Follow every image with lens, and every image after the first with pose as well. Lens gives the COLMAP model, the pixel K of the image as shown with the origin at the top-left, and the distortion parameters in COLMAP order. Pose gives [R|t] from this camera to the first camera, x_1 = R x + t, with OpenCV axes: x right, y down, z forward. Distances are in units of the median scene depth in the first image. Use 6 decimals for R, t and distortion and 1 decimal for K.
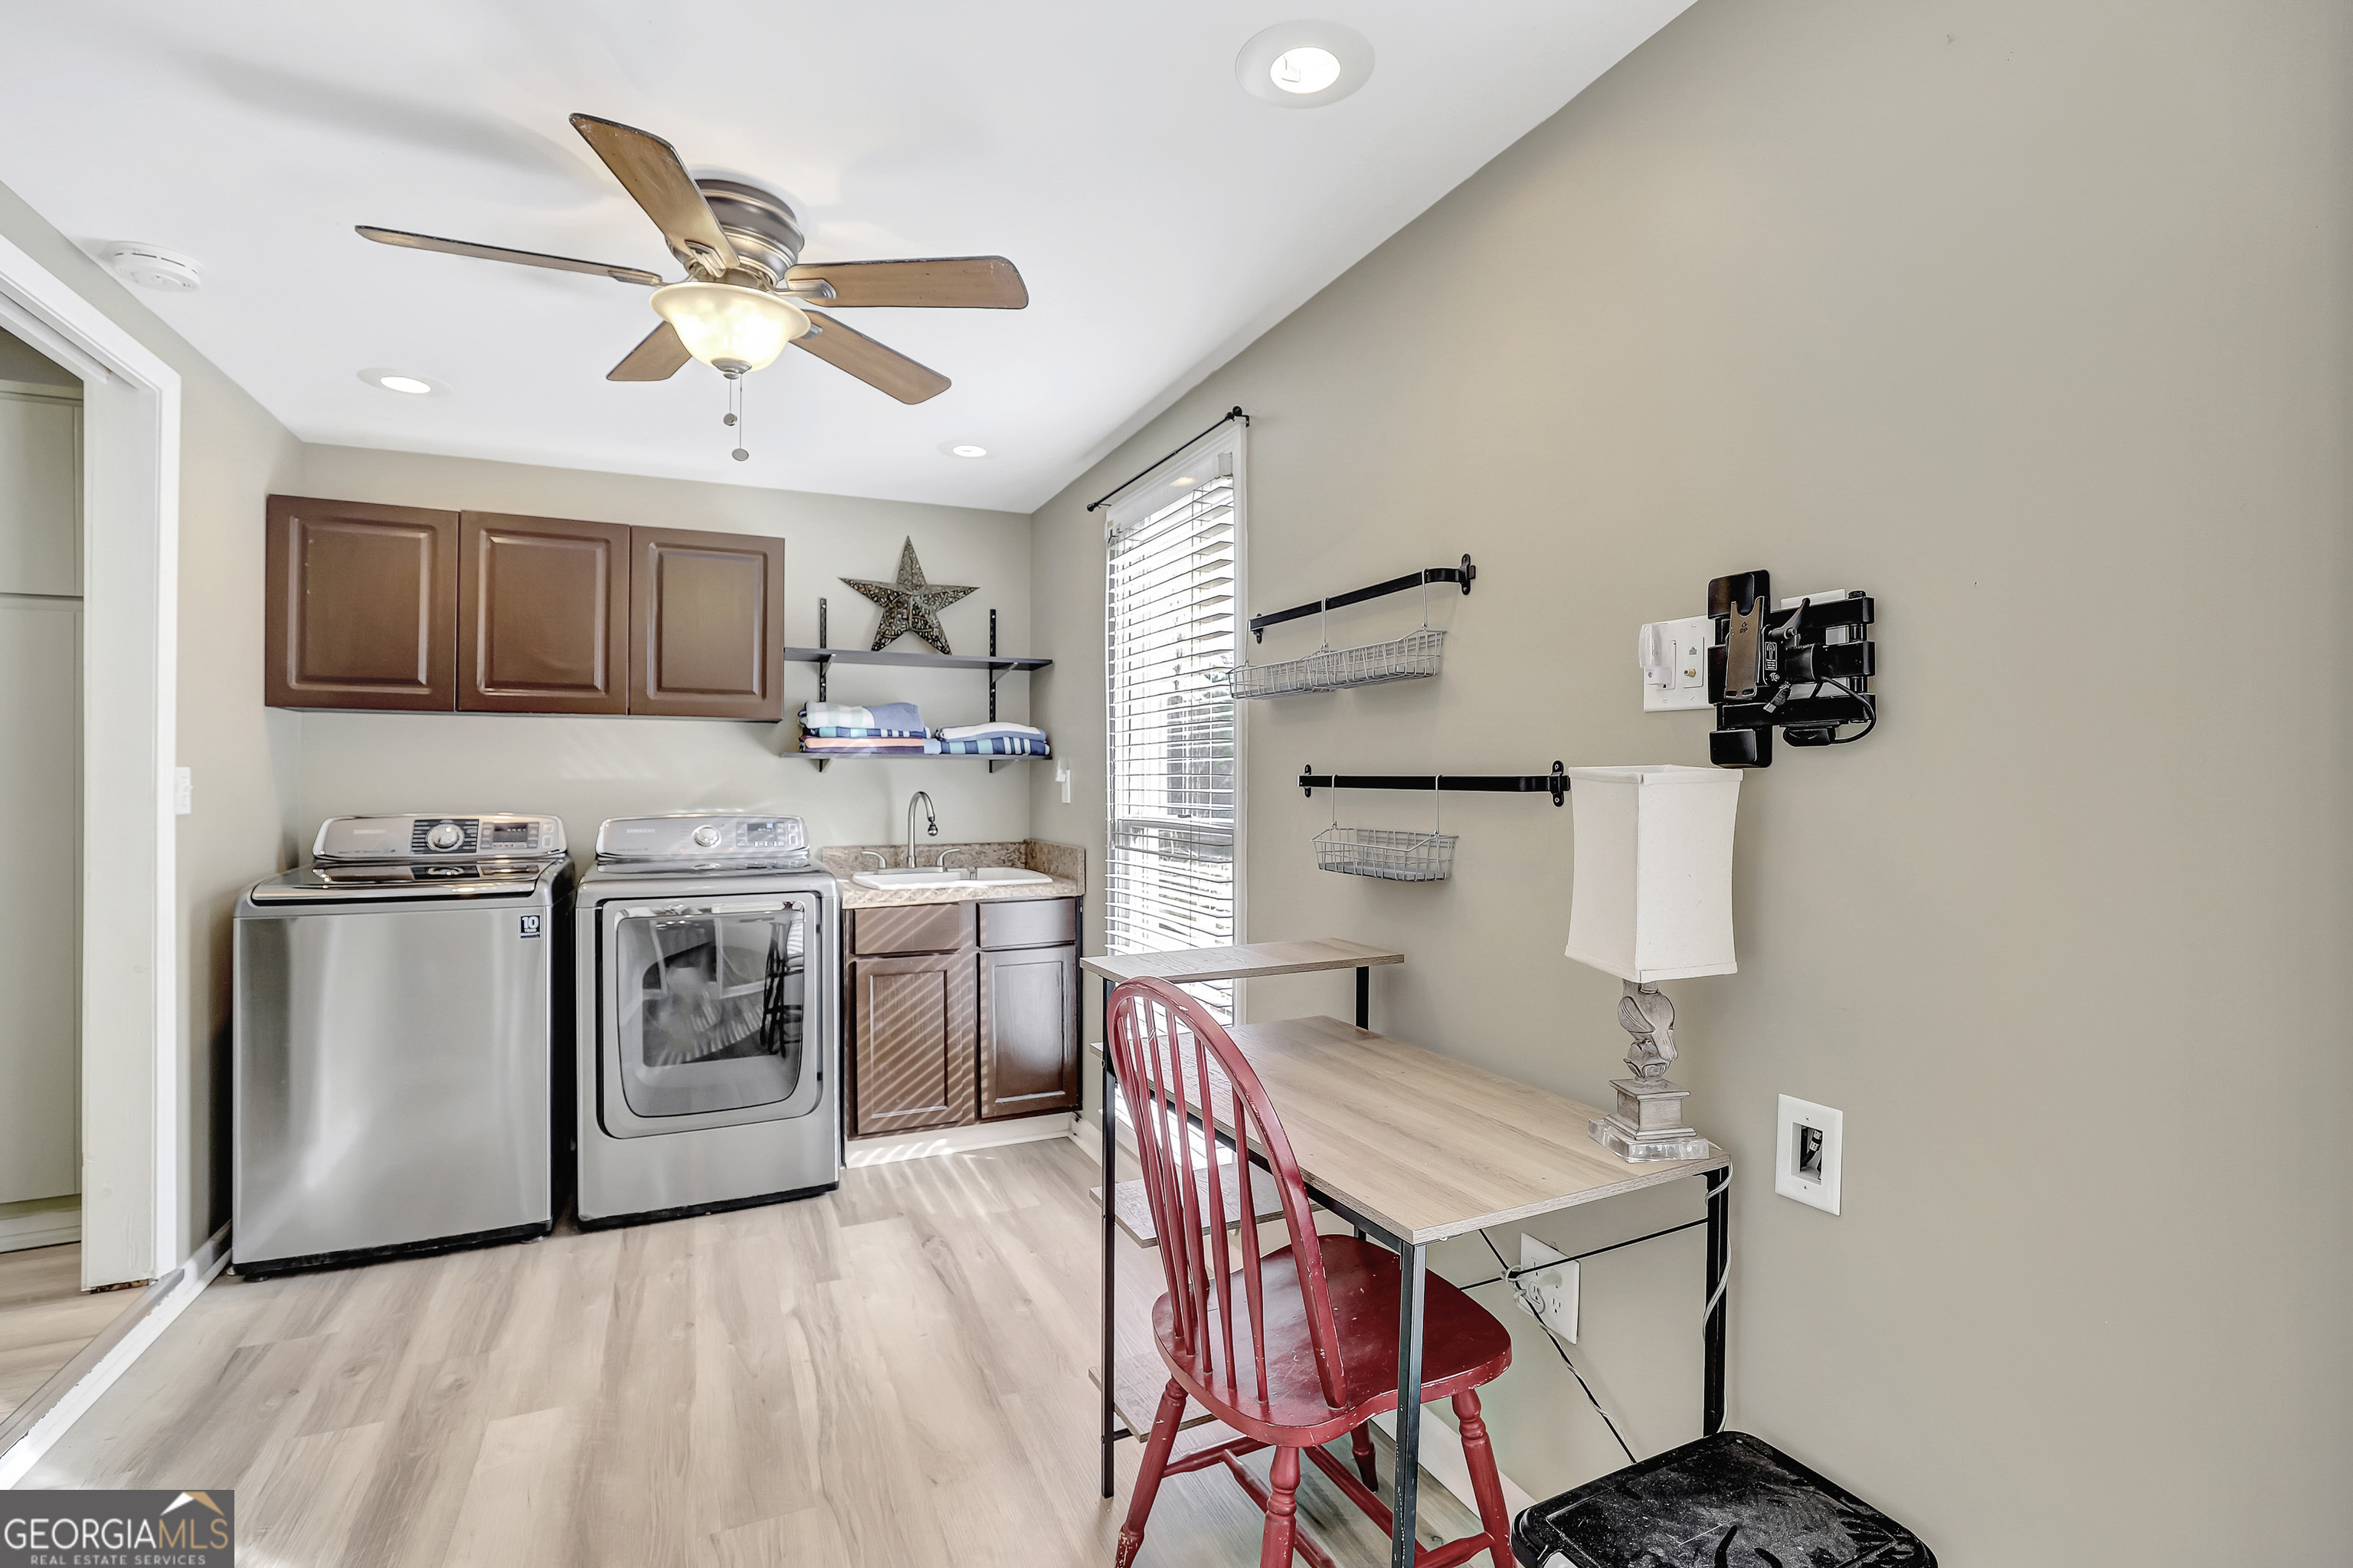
lens RADIAL K [[1073.3, 0, 1179.8], [0, 1073.3, 783.7], [0, 0, 1]] dist [-0.005549, 0.000103]
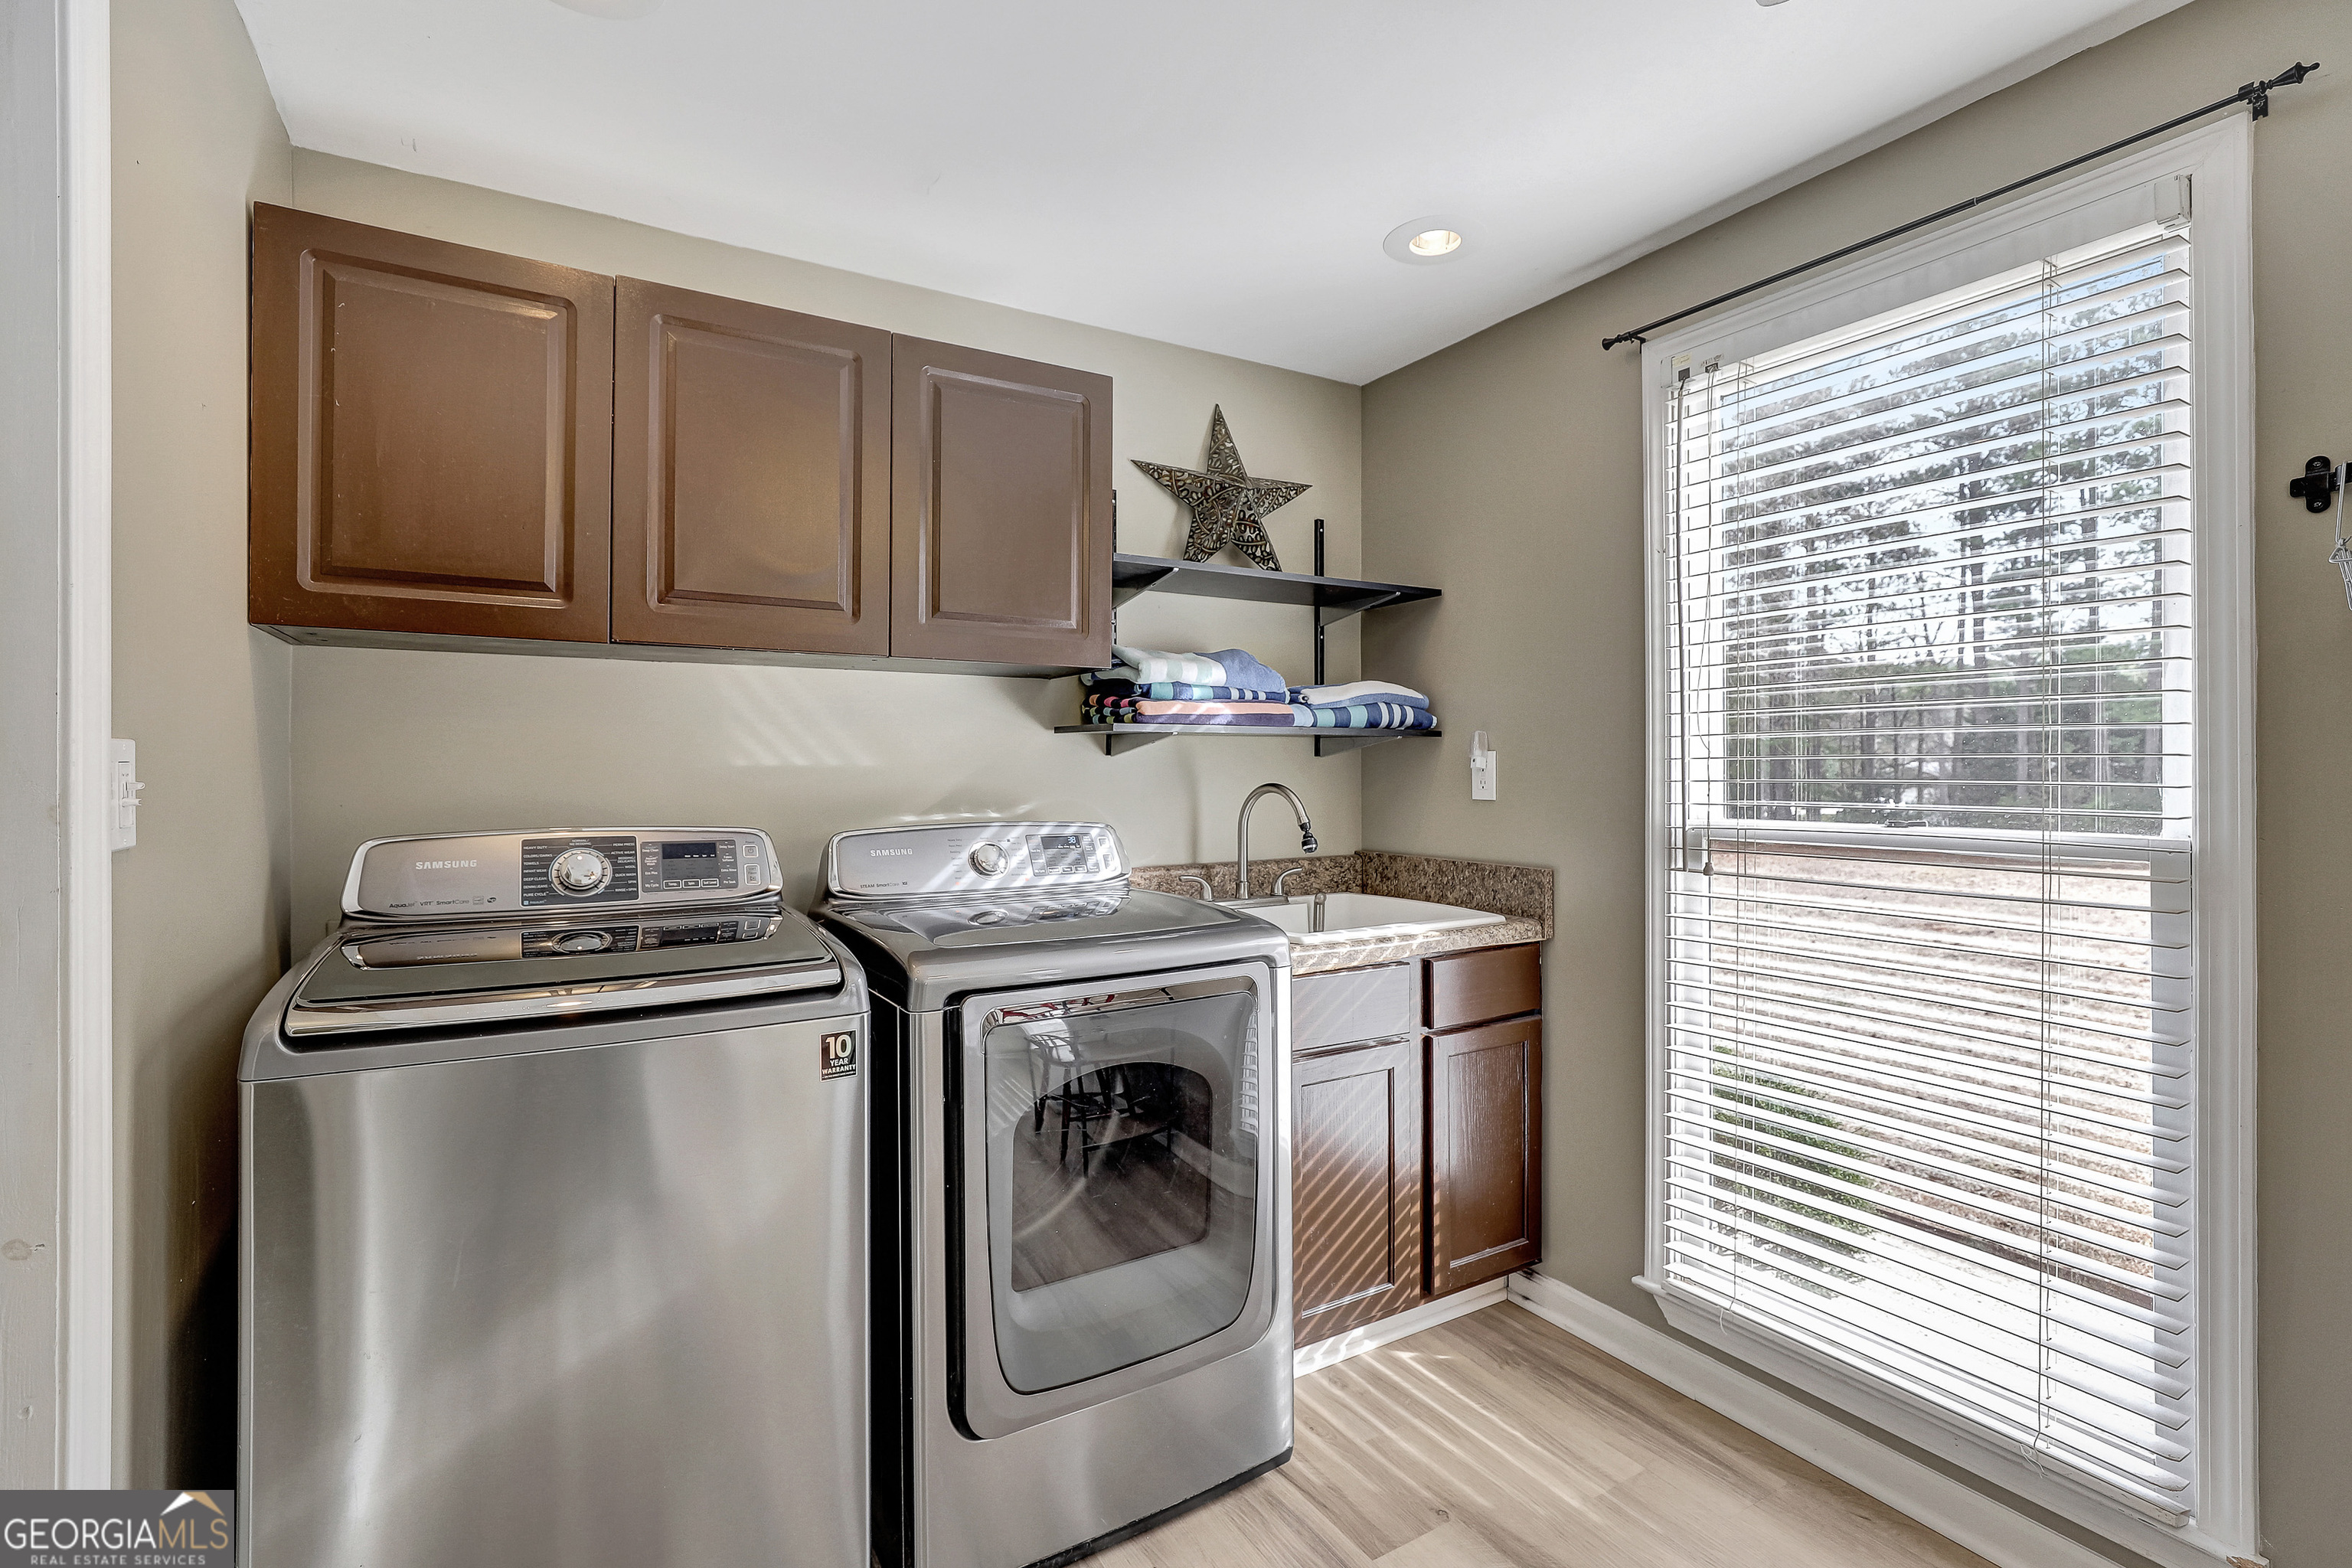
lens RADIAL K [[1072.8, 0, 1171.7], [0, 1072.8, 771.9], [0, 0, 1]] dist [-0.005549, 0.000103]
pose [[0.993404, -0.002577, 0.114642, -0.410508], [0.002339, 0.999995, 0.002210, -0.001815], [-0.114647, -0.001927, 0.993404, 0.382595]]
